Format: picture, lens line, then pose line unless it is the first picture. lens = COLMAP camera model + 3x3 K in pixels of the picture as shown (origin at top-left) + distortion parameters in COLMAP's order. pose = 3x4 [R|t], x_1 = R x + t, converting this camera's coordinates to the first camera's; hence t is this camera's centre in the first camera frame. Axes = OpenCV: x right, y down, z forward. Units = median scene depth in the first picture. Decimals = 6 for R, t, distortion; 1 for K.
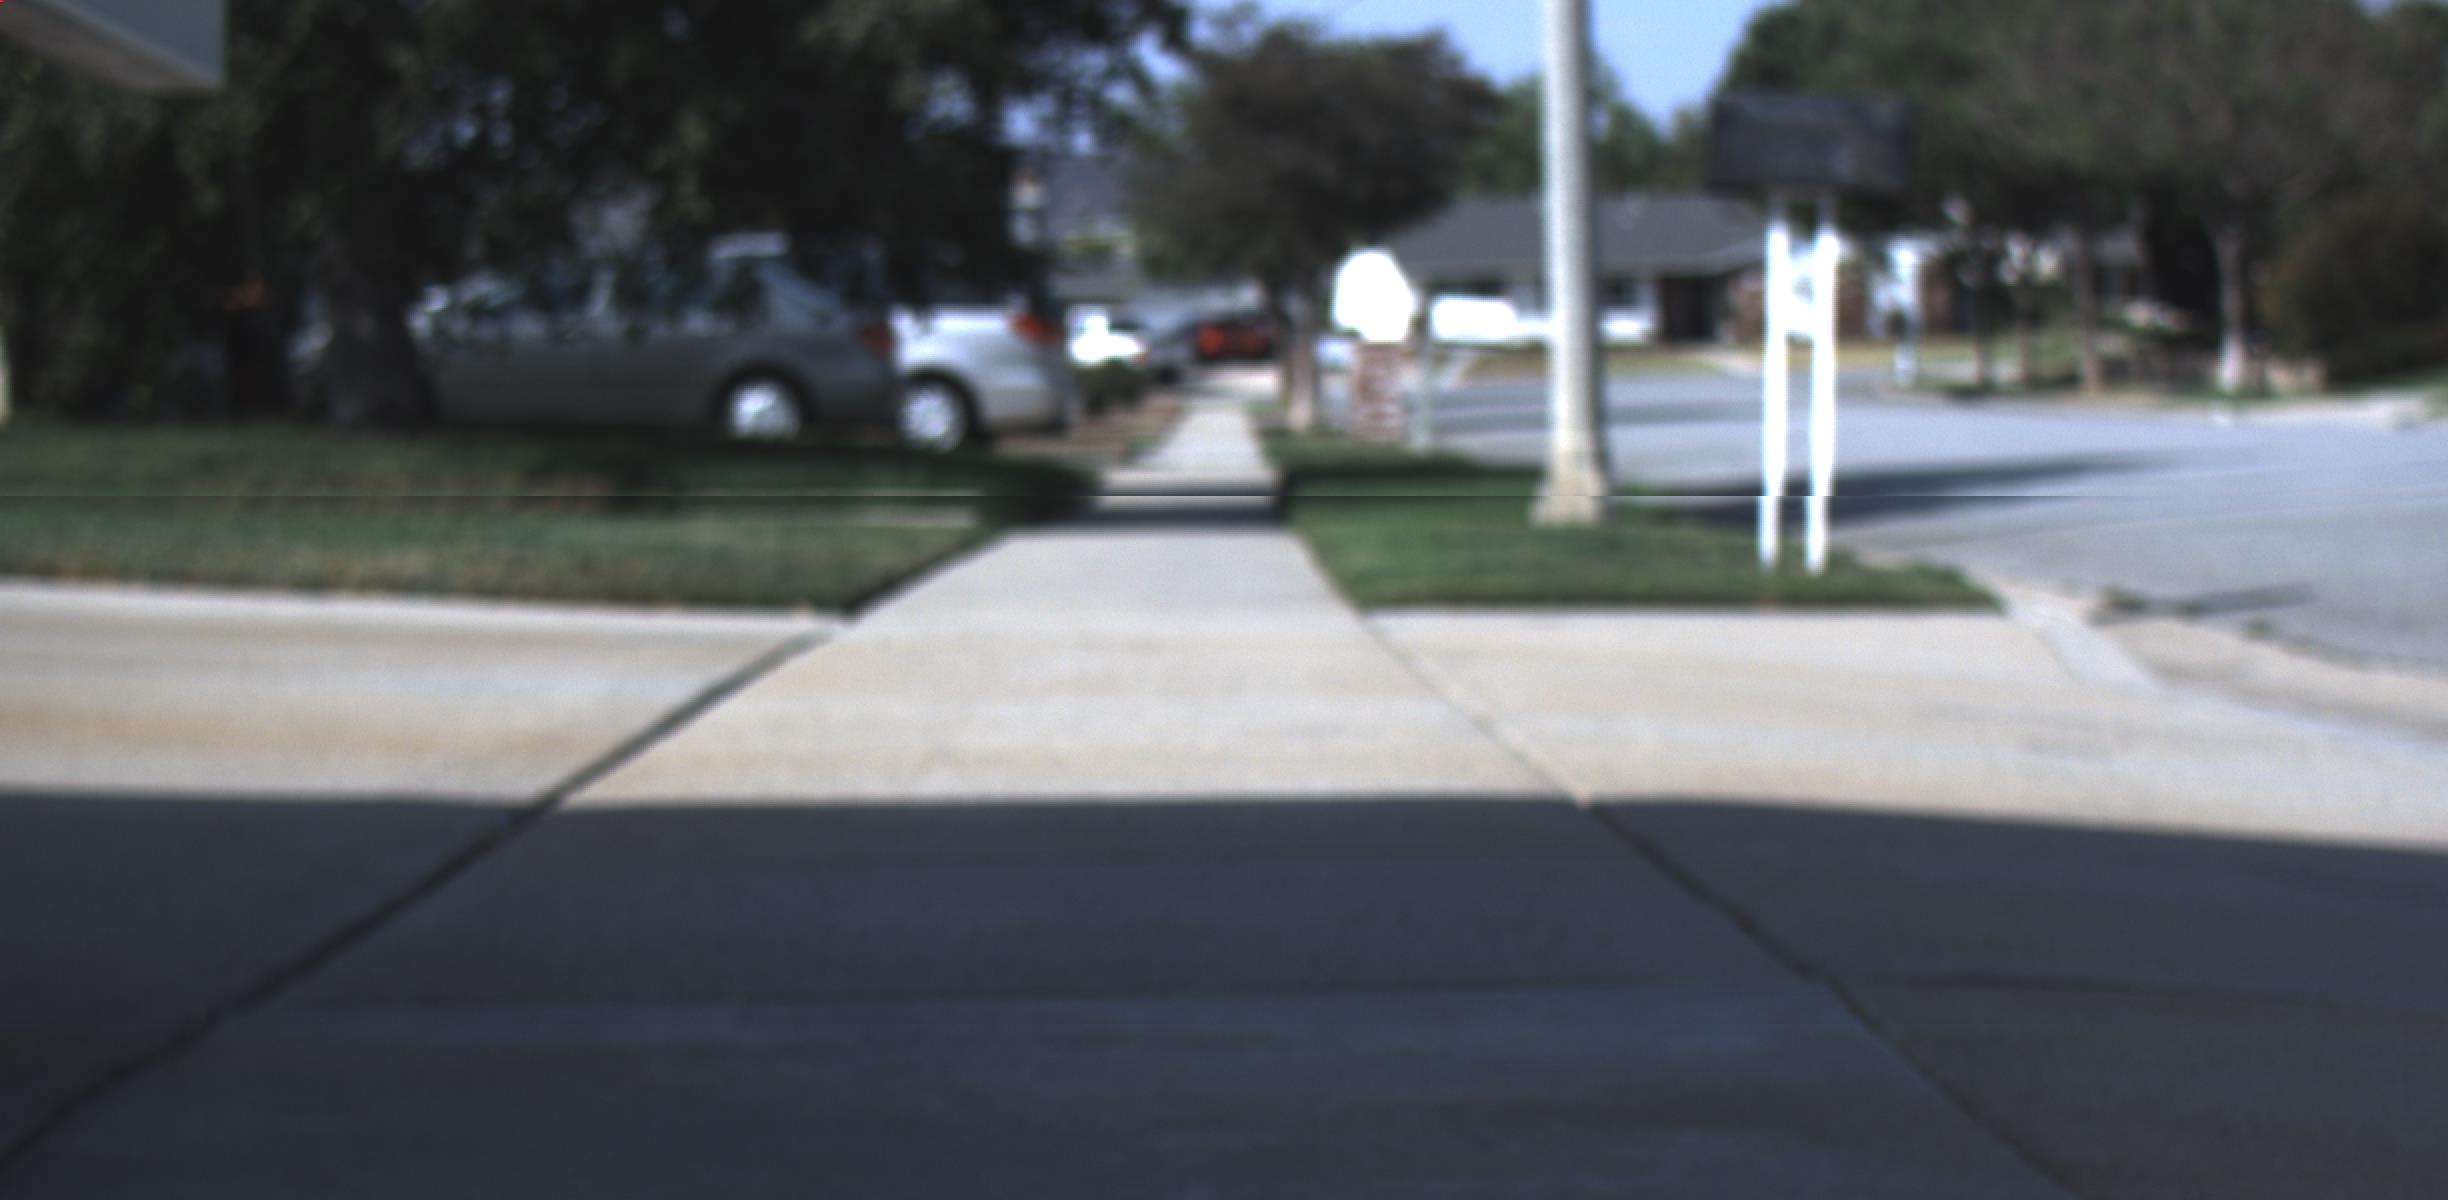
lens RADIAL K [[5839.9, 0, 1244.5], [0, 5839.9, 597.3], [0, 0, 1]] dist [0.093325, 0.000000]
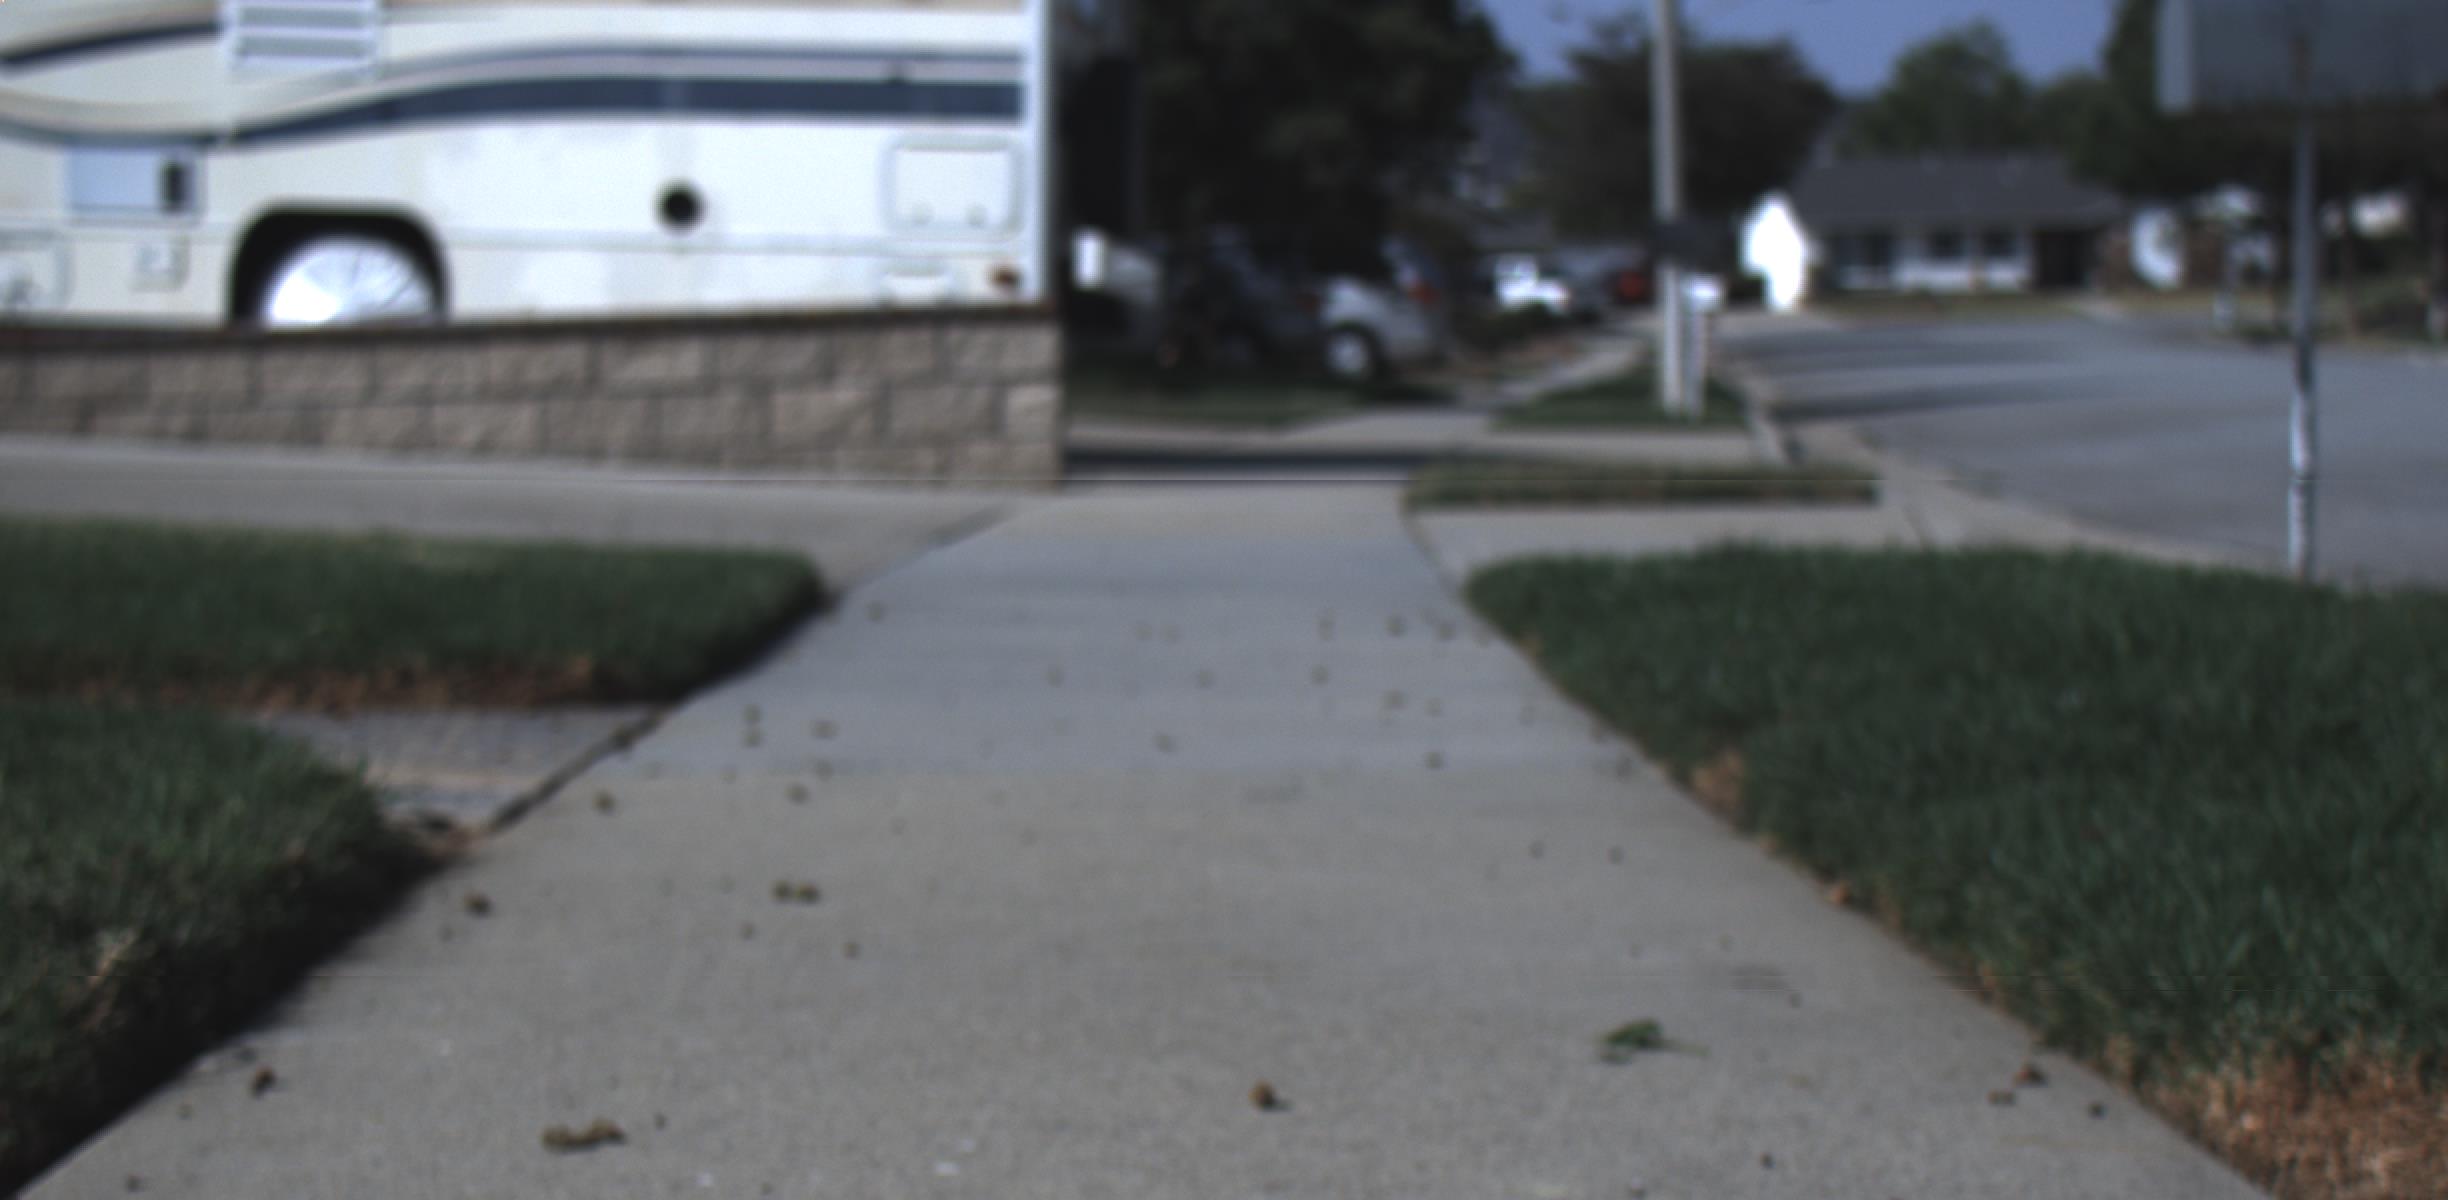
lens RADIAL K [[5839.9, 0, 1245.9], [0, 5839.9, 612.8], [0, 0, 1]] dist [0.093325, 0.000000]
pose [[0.996866, 0.007878, -0.078720, 0.018424], [-0.006818, 0.999883, 0.013724, 0.006960], [0.078819, -0.013144, 0.996802, -0.231670]]
